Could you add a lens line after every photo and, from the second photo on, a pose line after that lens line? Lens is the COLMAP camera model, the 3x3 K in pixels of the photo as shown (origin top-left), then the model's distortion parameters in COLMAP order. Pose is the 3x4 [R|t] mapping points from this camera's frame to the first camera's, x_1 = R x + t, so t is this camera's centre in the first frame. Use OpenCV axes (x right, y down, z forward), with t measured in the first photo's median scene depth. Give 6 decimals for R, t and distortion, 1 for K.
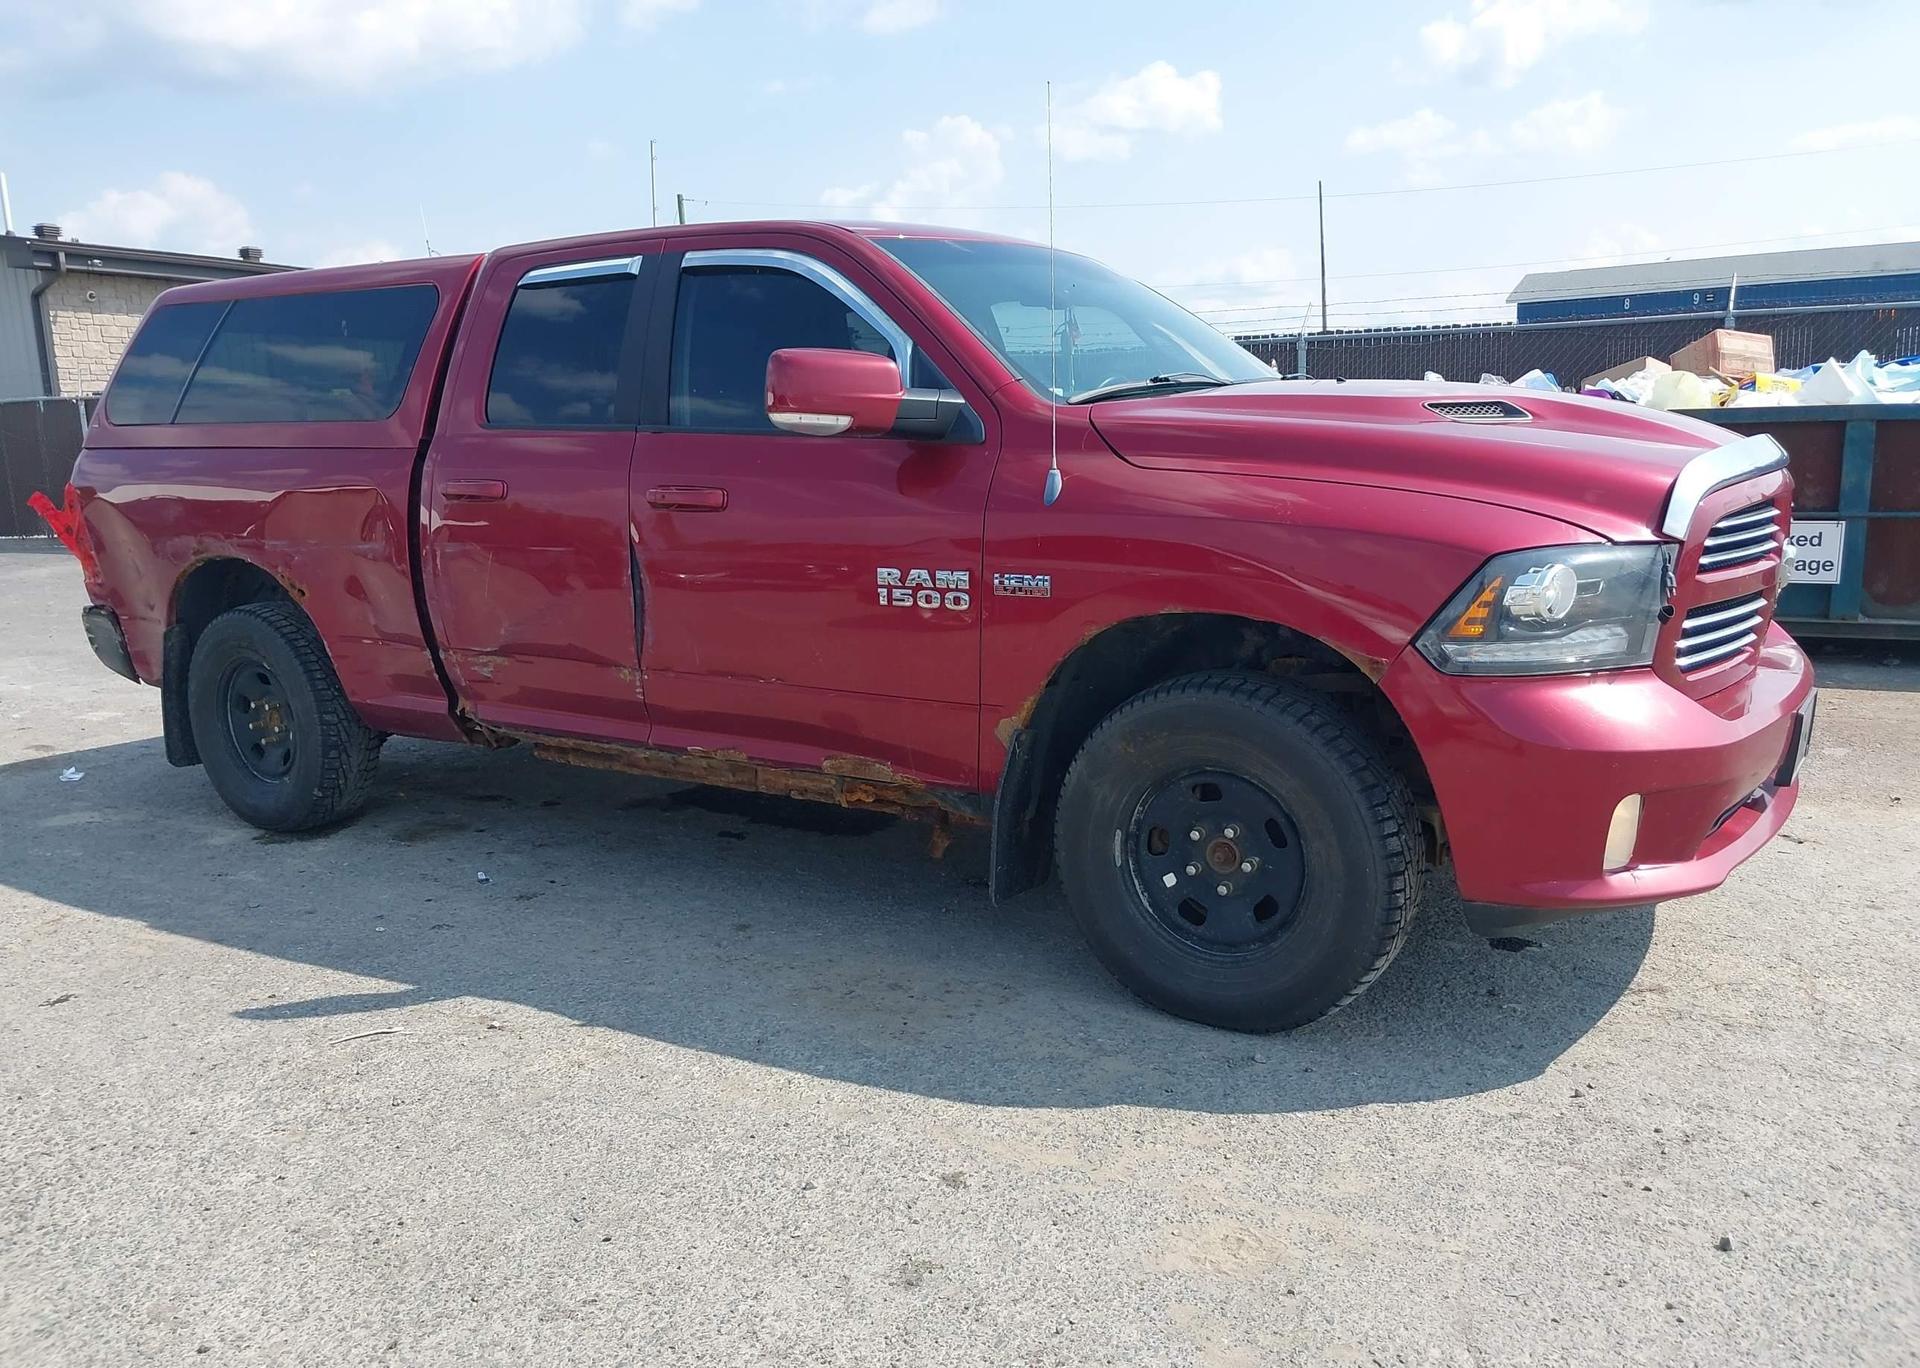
lens RADIAL K [[1531.5, 0, 988.8], [0, 1531.5, 677.1], [0, 0, 1]] dist [0.092291, -0.162359]
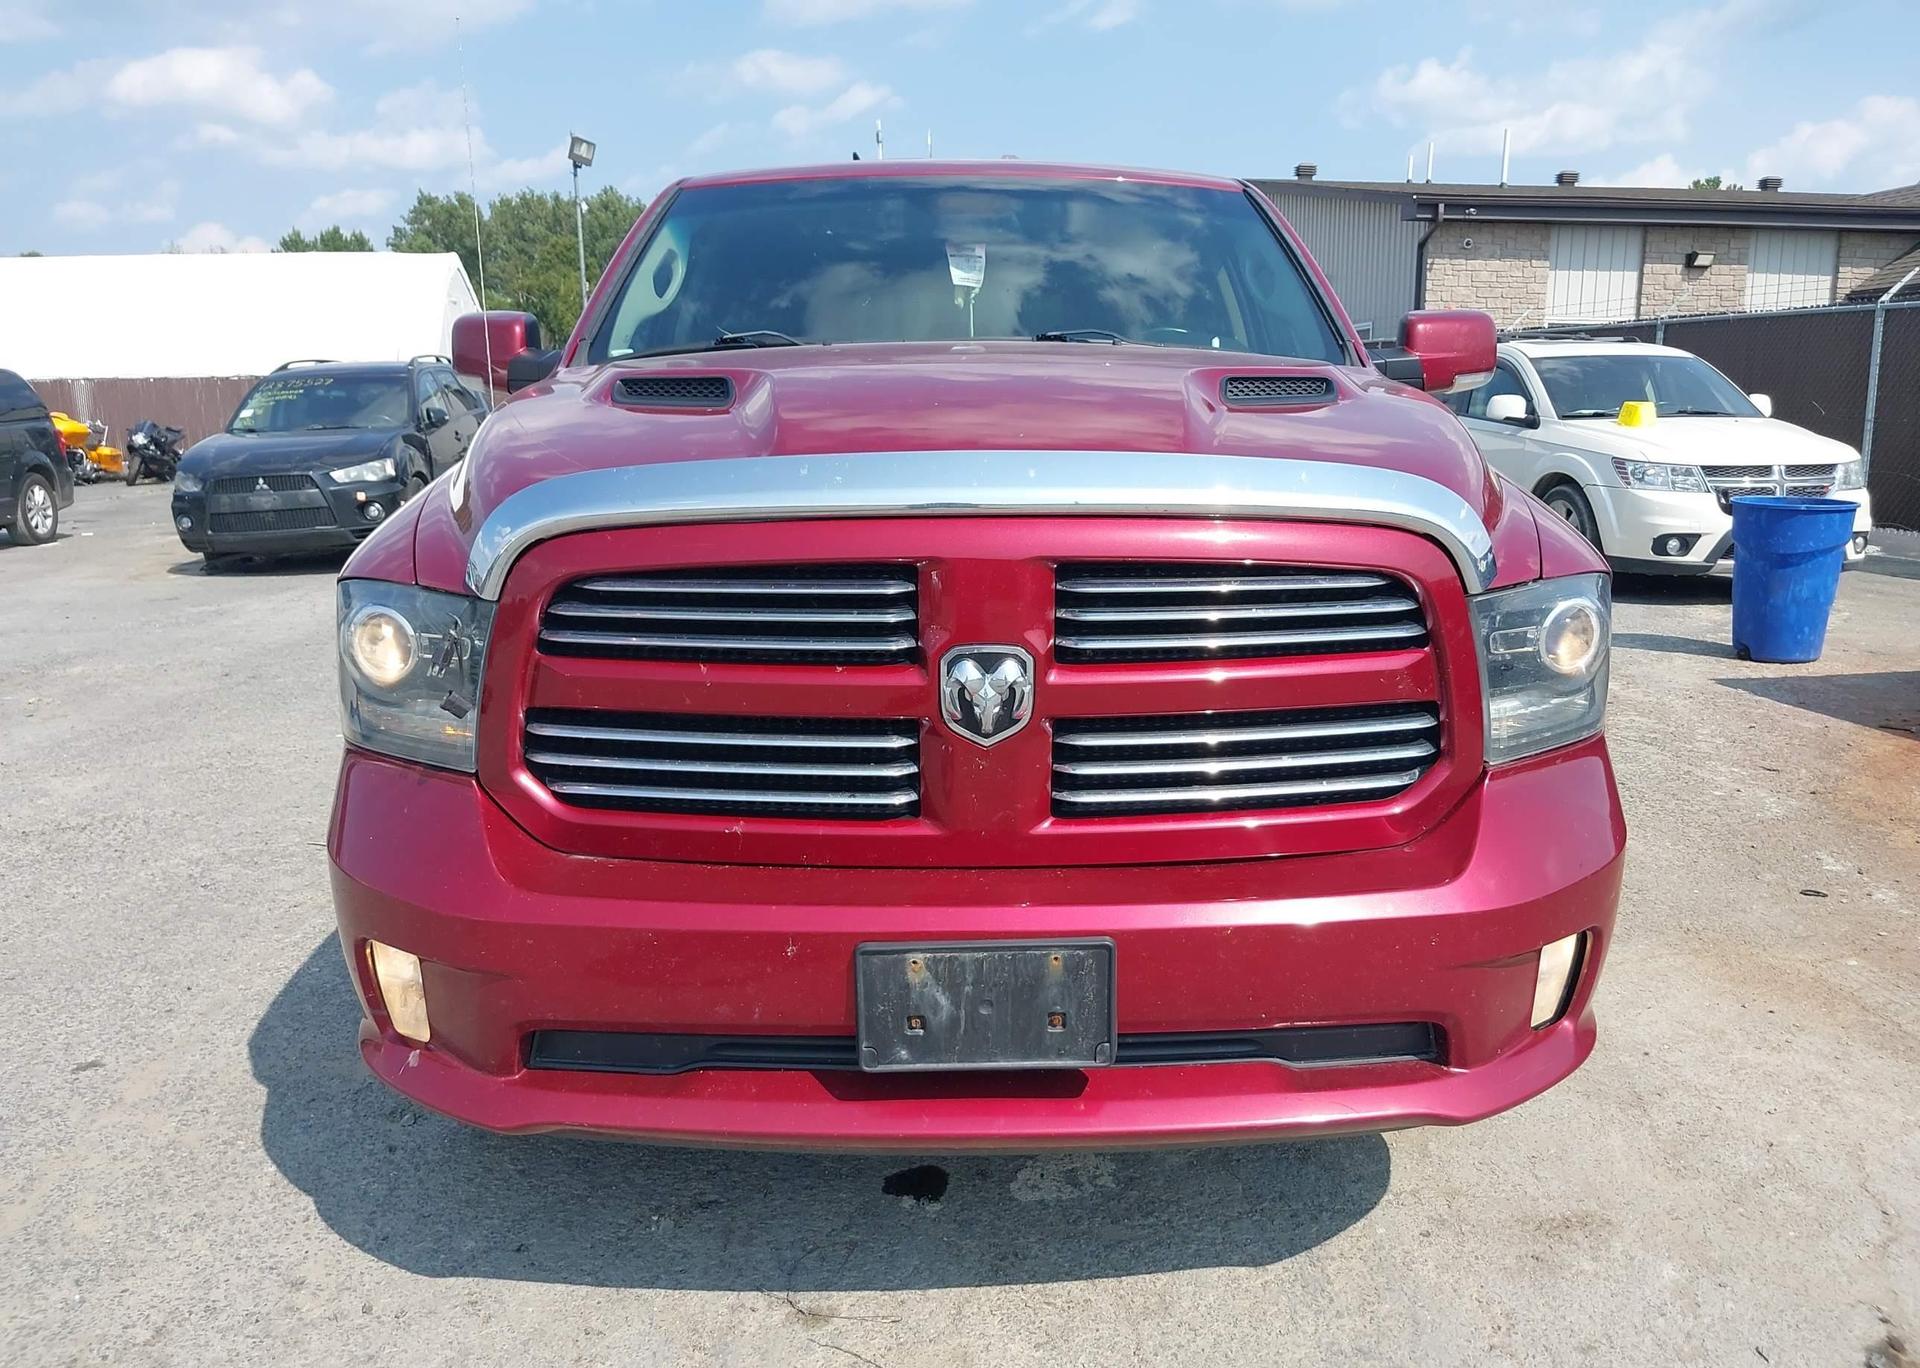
lens RADIAL K [[1572.0, 0, 993.7], [0, 1572.0, 677.0], [0, 0, 1]] dist [0.012094, 0.002225]
pose [[0.553583, 0.170503, -0.815153, 0.935500], [-0.141497, 0.983842, 0.109695, -0.127666], [0.820686, 0.054616, 0.568764, 0.676309]]
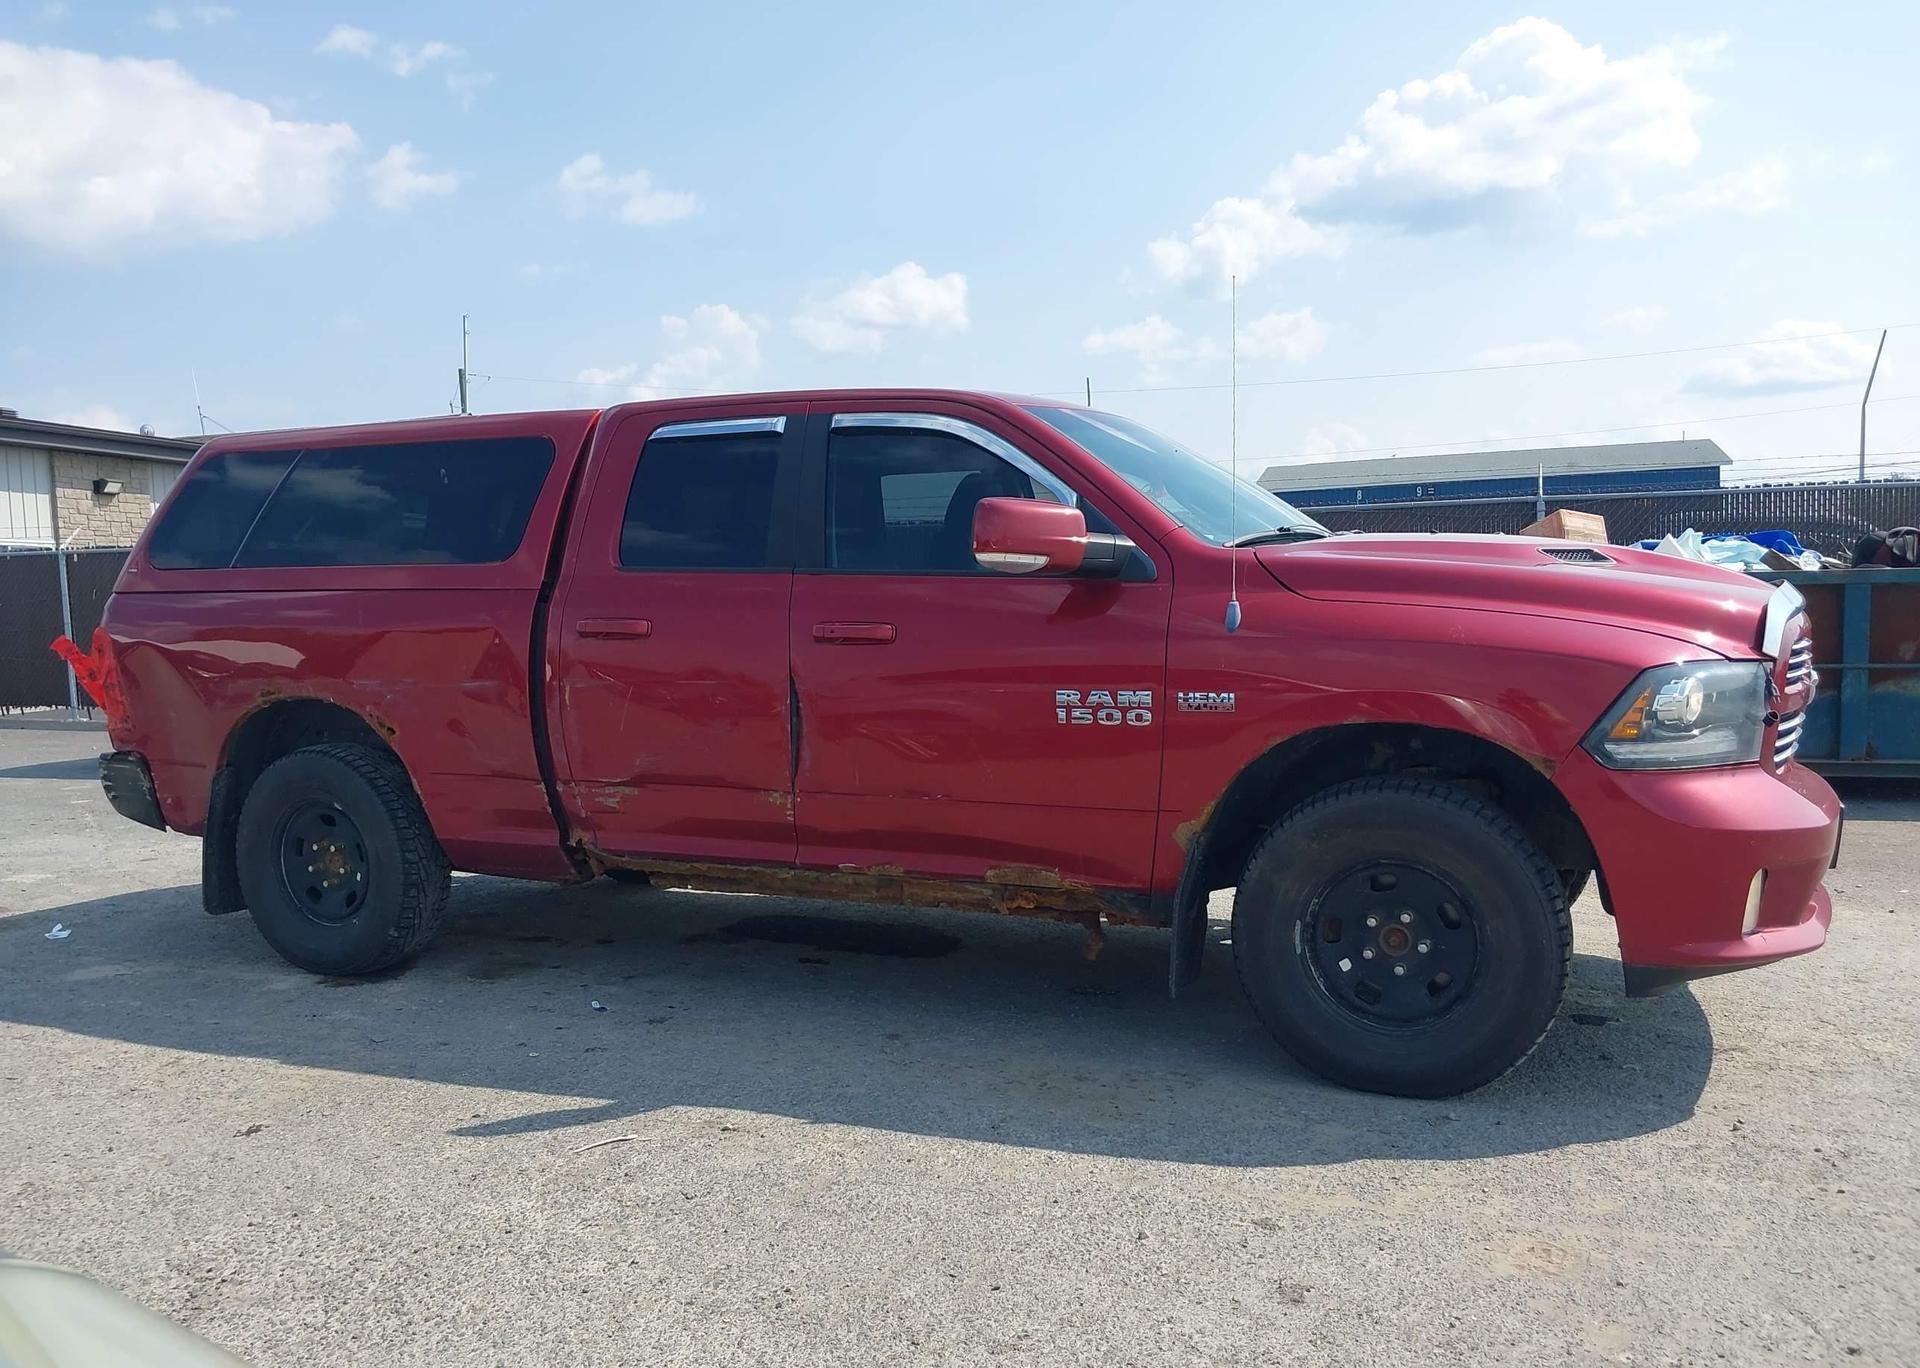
lens RADIAL K [[1524.9, 0, 1000.8], [0, 1524.9, 649.9], [0, 0, 1]] dist [0.086703, -0.139418]
pose [[0.986800, 0.001771, 0.161936, -0.293342], [0.019338, 0.991497, -0.128687, 0.041372], [-0.160787, 0.130120, 0.978374, -0.080454]]
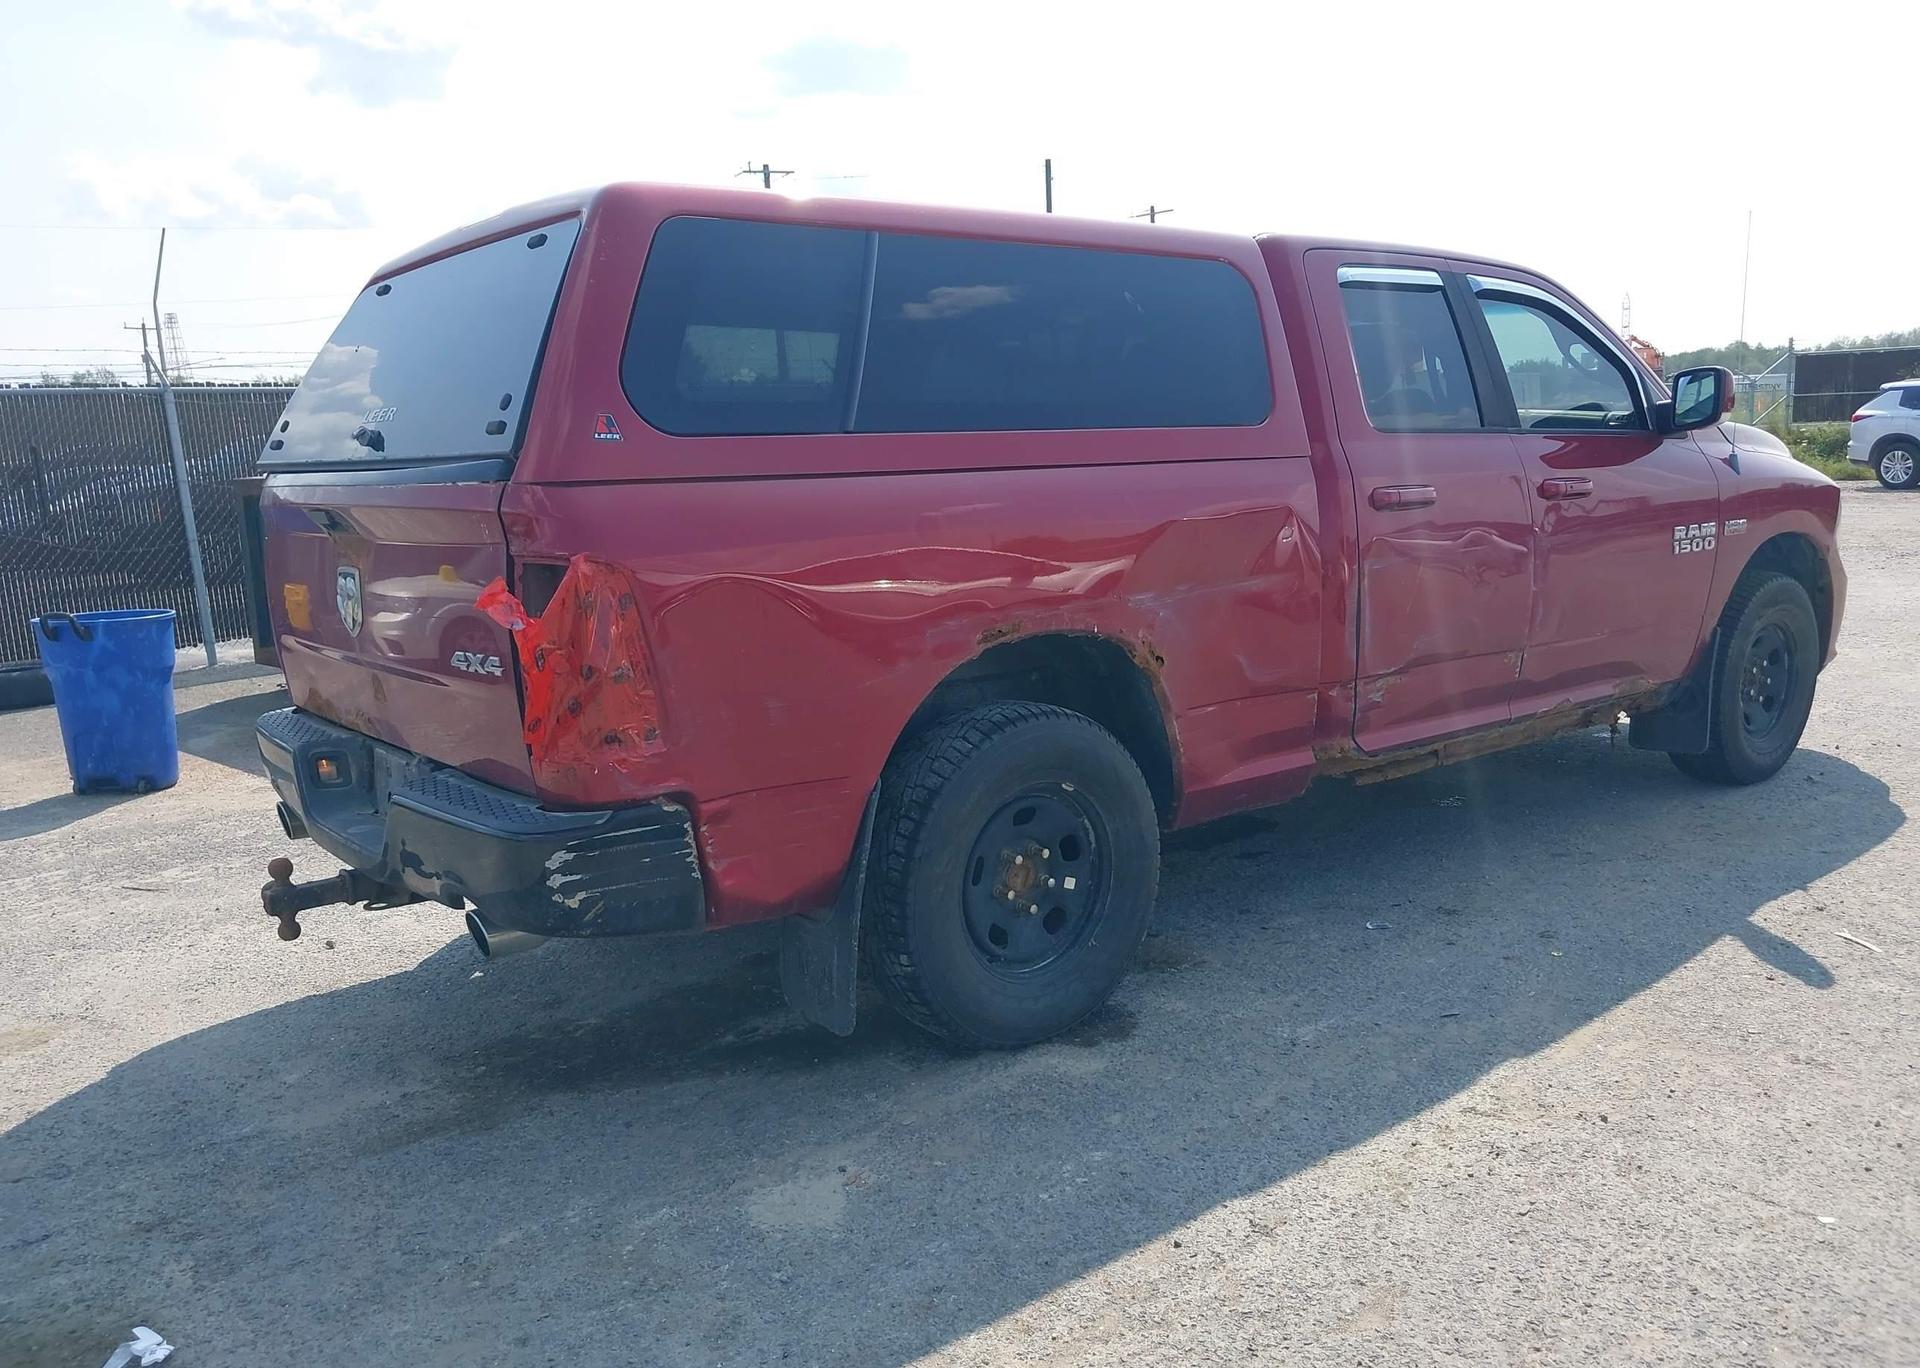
lens RADIAL K [[1531.8, 0, 971.2], [0, 1531.8, 684.1], [0, 0, 1]] dist [0.012389, -0.017258]
pose [[0.319707, -0.137161, 0.937536, -1.574555], [0.187454, 0.979066, 0.079314, -0.160889], [-0.928789, 0.150388, 0.338725, 1.144373]]
